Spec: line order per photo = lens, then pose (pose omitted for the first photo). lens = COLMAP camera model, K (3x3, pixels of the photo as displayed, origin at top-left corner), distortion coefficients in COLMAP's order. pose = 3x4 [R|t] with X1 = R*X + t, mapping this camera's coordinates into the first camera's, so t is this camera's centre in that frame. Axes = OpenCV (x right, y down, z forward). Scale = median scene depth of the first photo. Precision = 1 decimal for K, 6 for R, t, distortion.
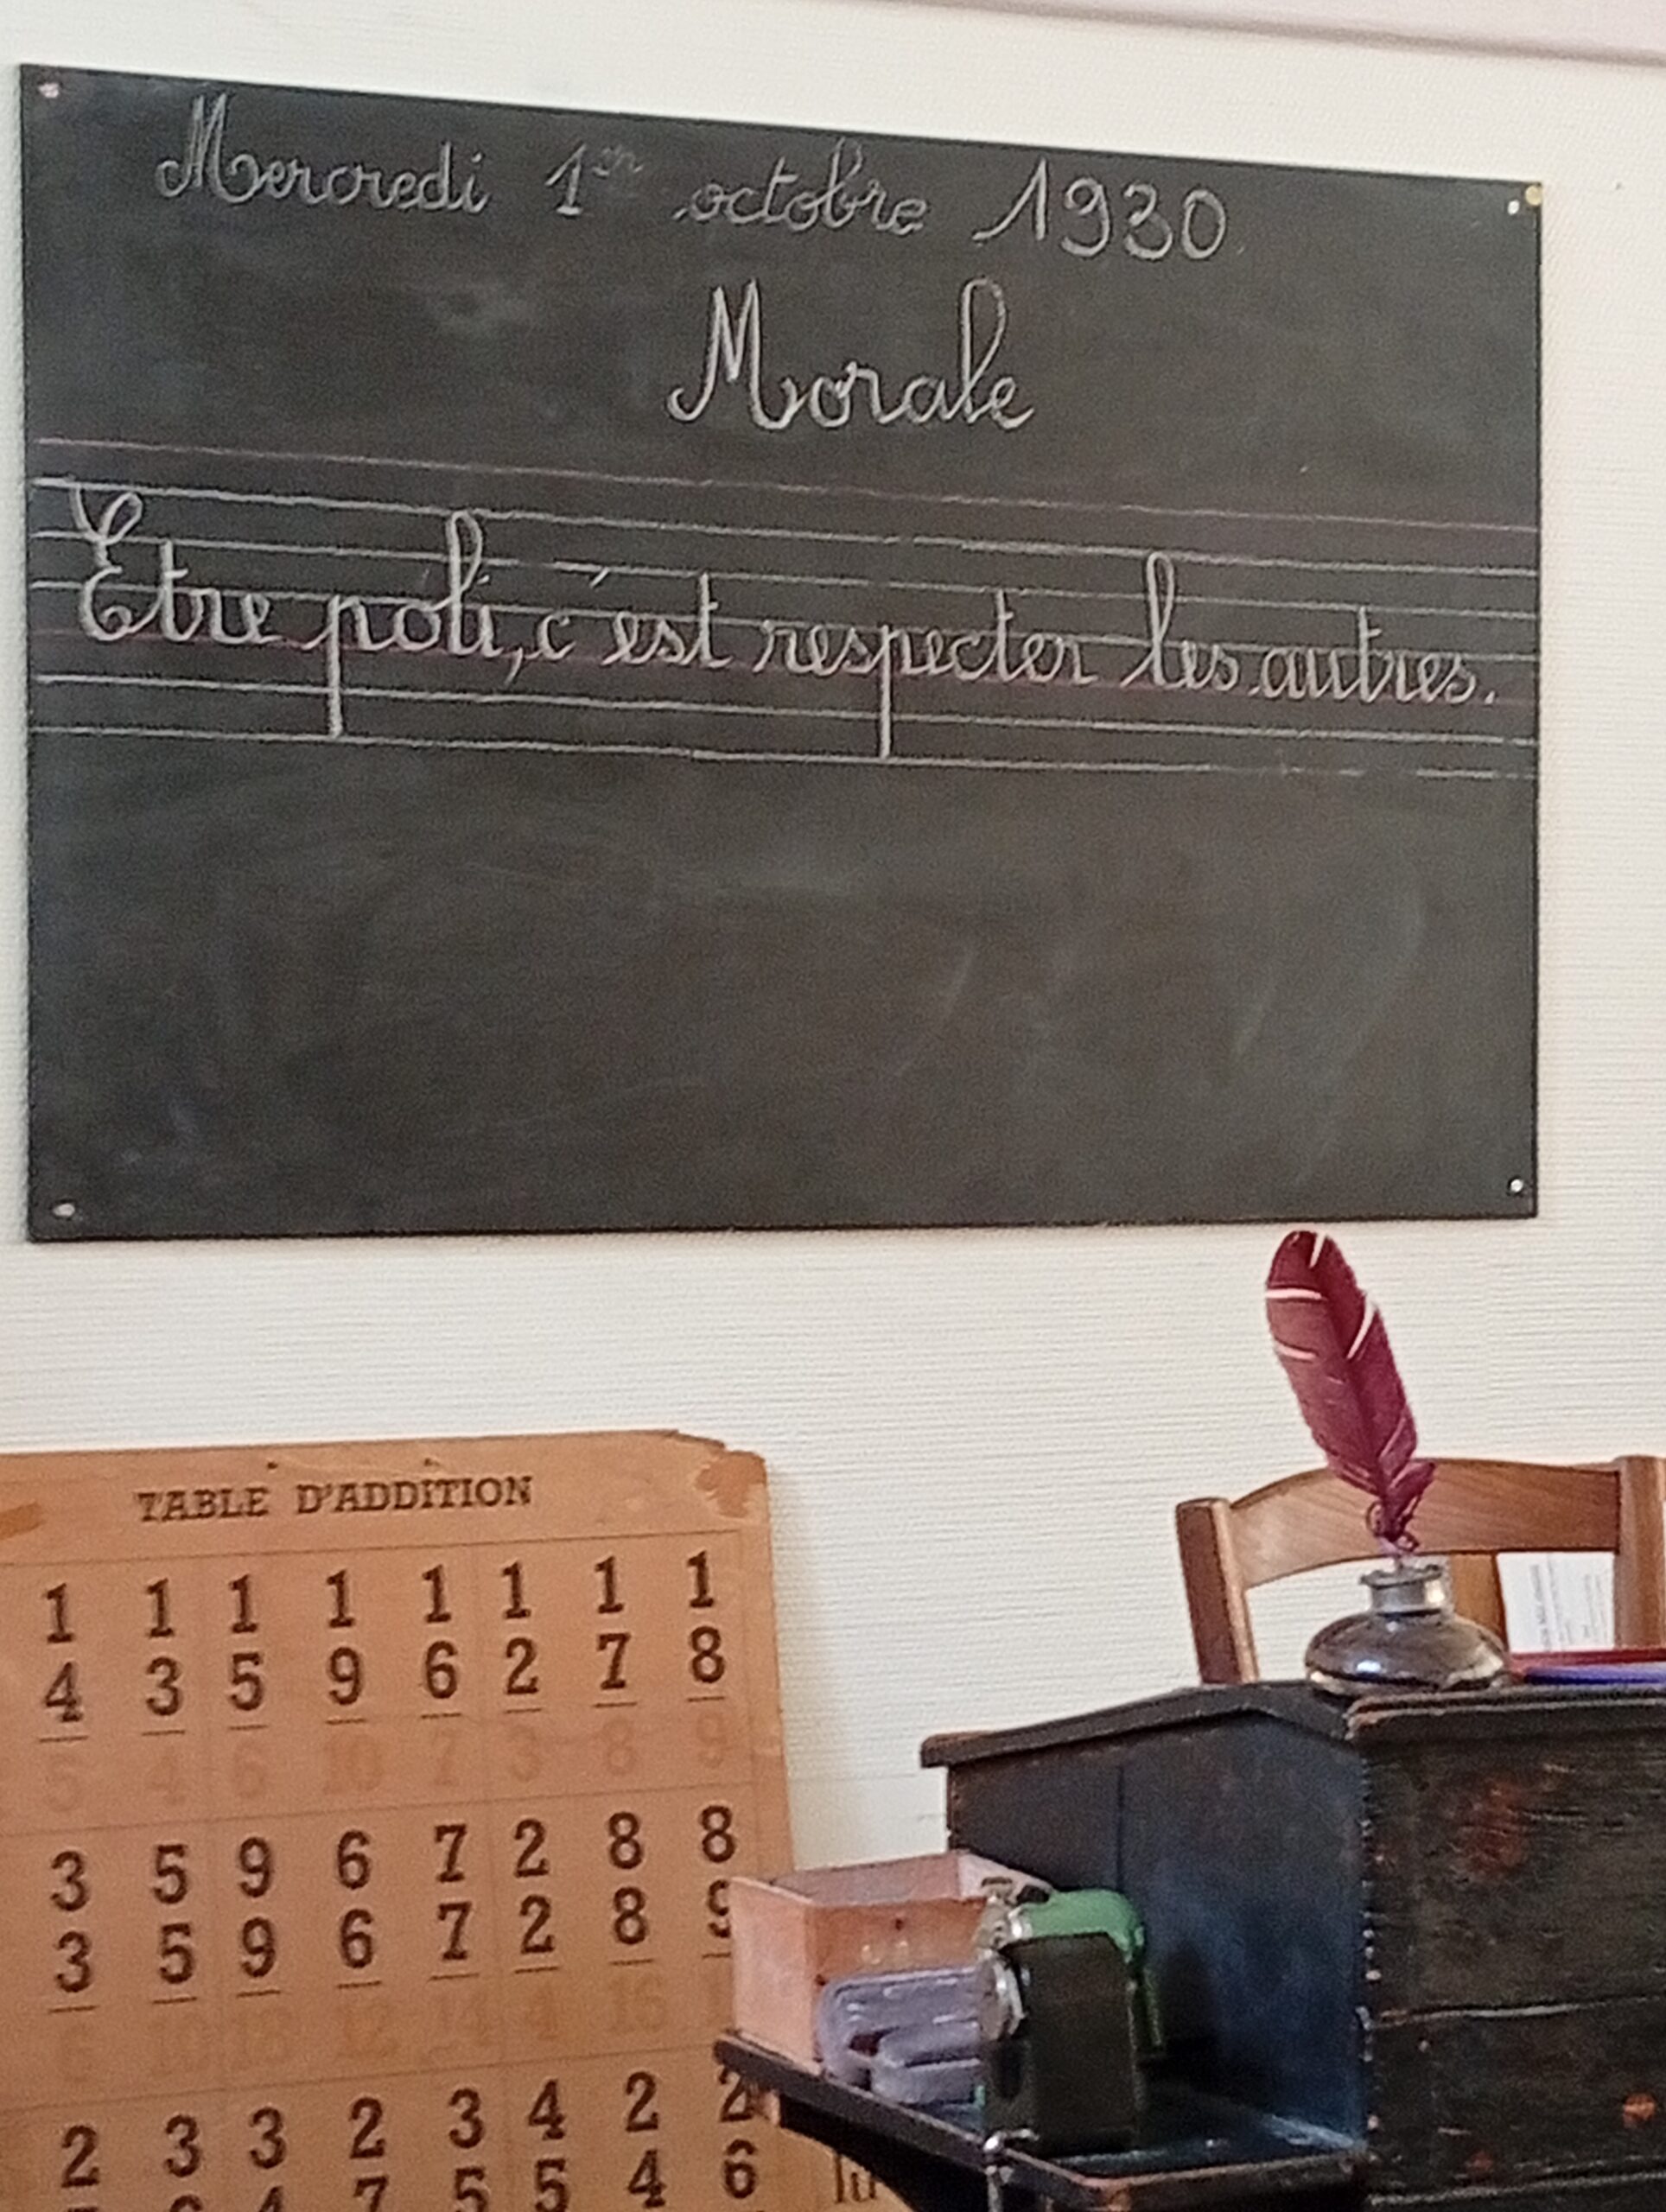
lens RADIAL K [[5140.5, 0, 834.0], [0, 5140.5, 1104.6], [0, 0, 1]] dist [0.257720, 0.000000]
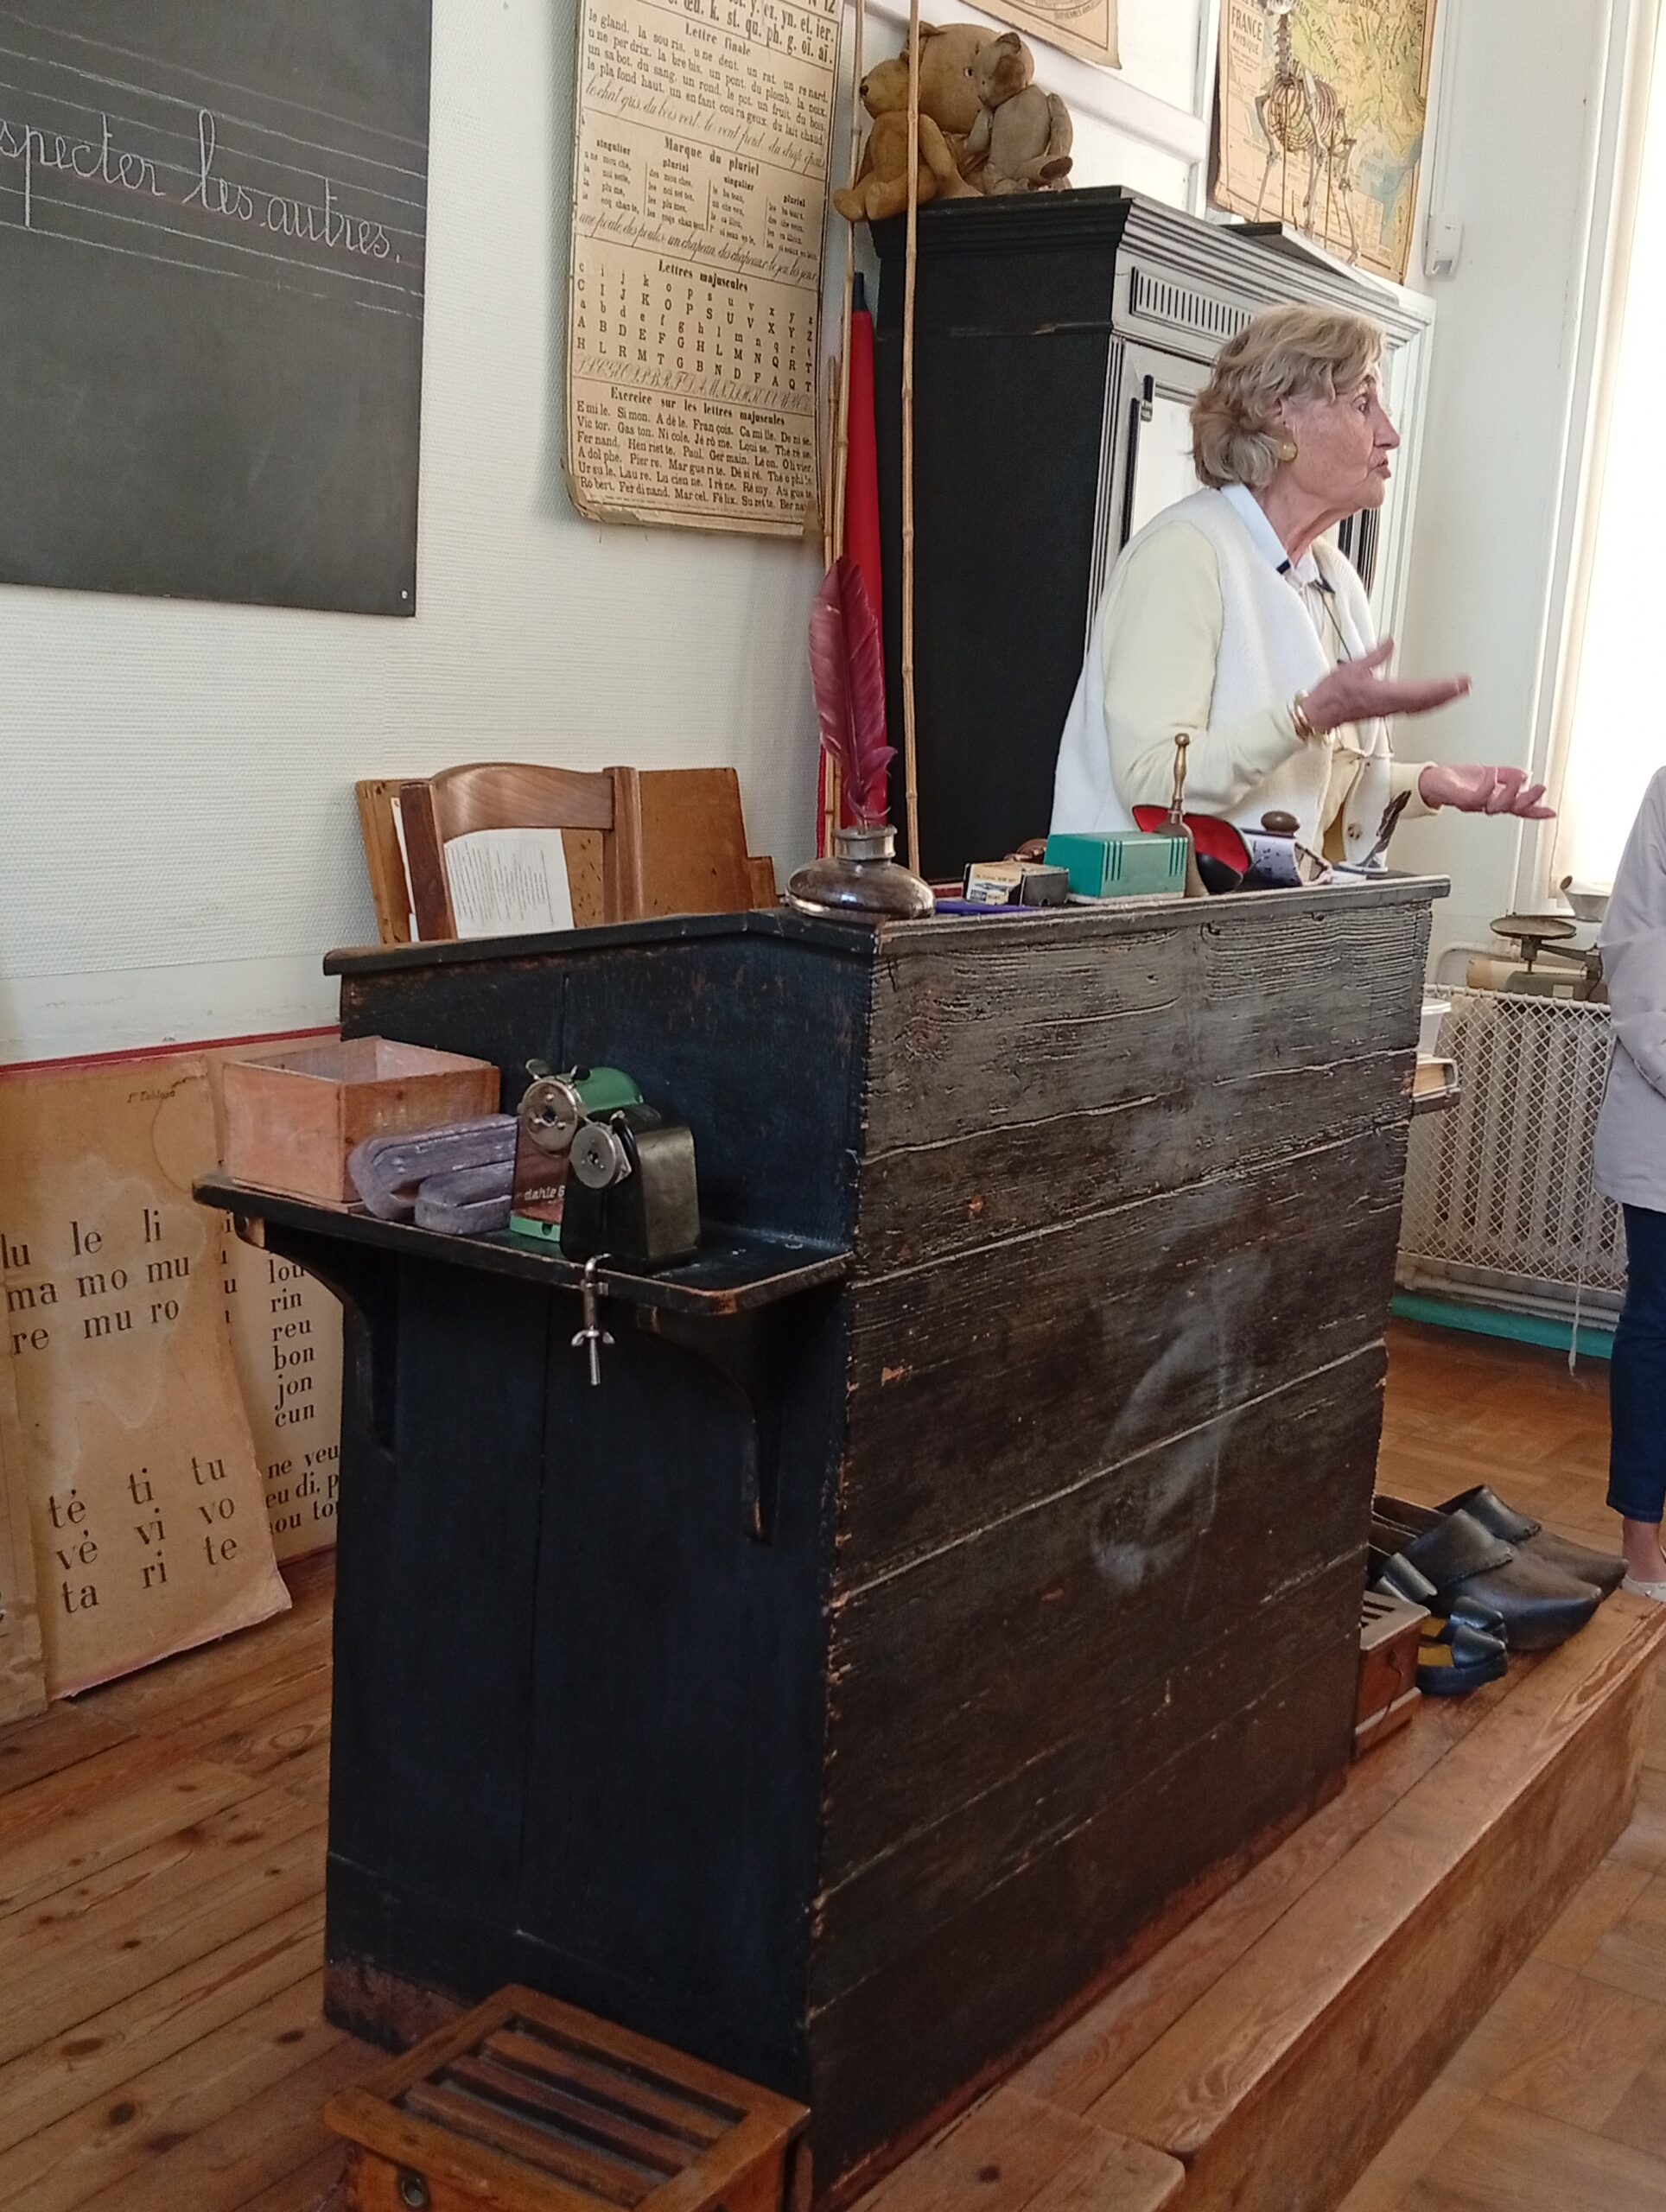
lens RADIAL K [[2473.5, 0, 833.9], [0, 2473.5, 1111.9], [0, 0, 1]] dist [0.023686, 0.000000]
pose [[0.855896, -0.034296, 0.516009, -0.213802], [-0.062360, 0.983673, 0.168816, 0.052040], [-0.513374, -0.176667, 0.839783, 0.429302]]
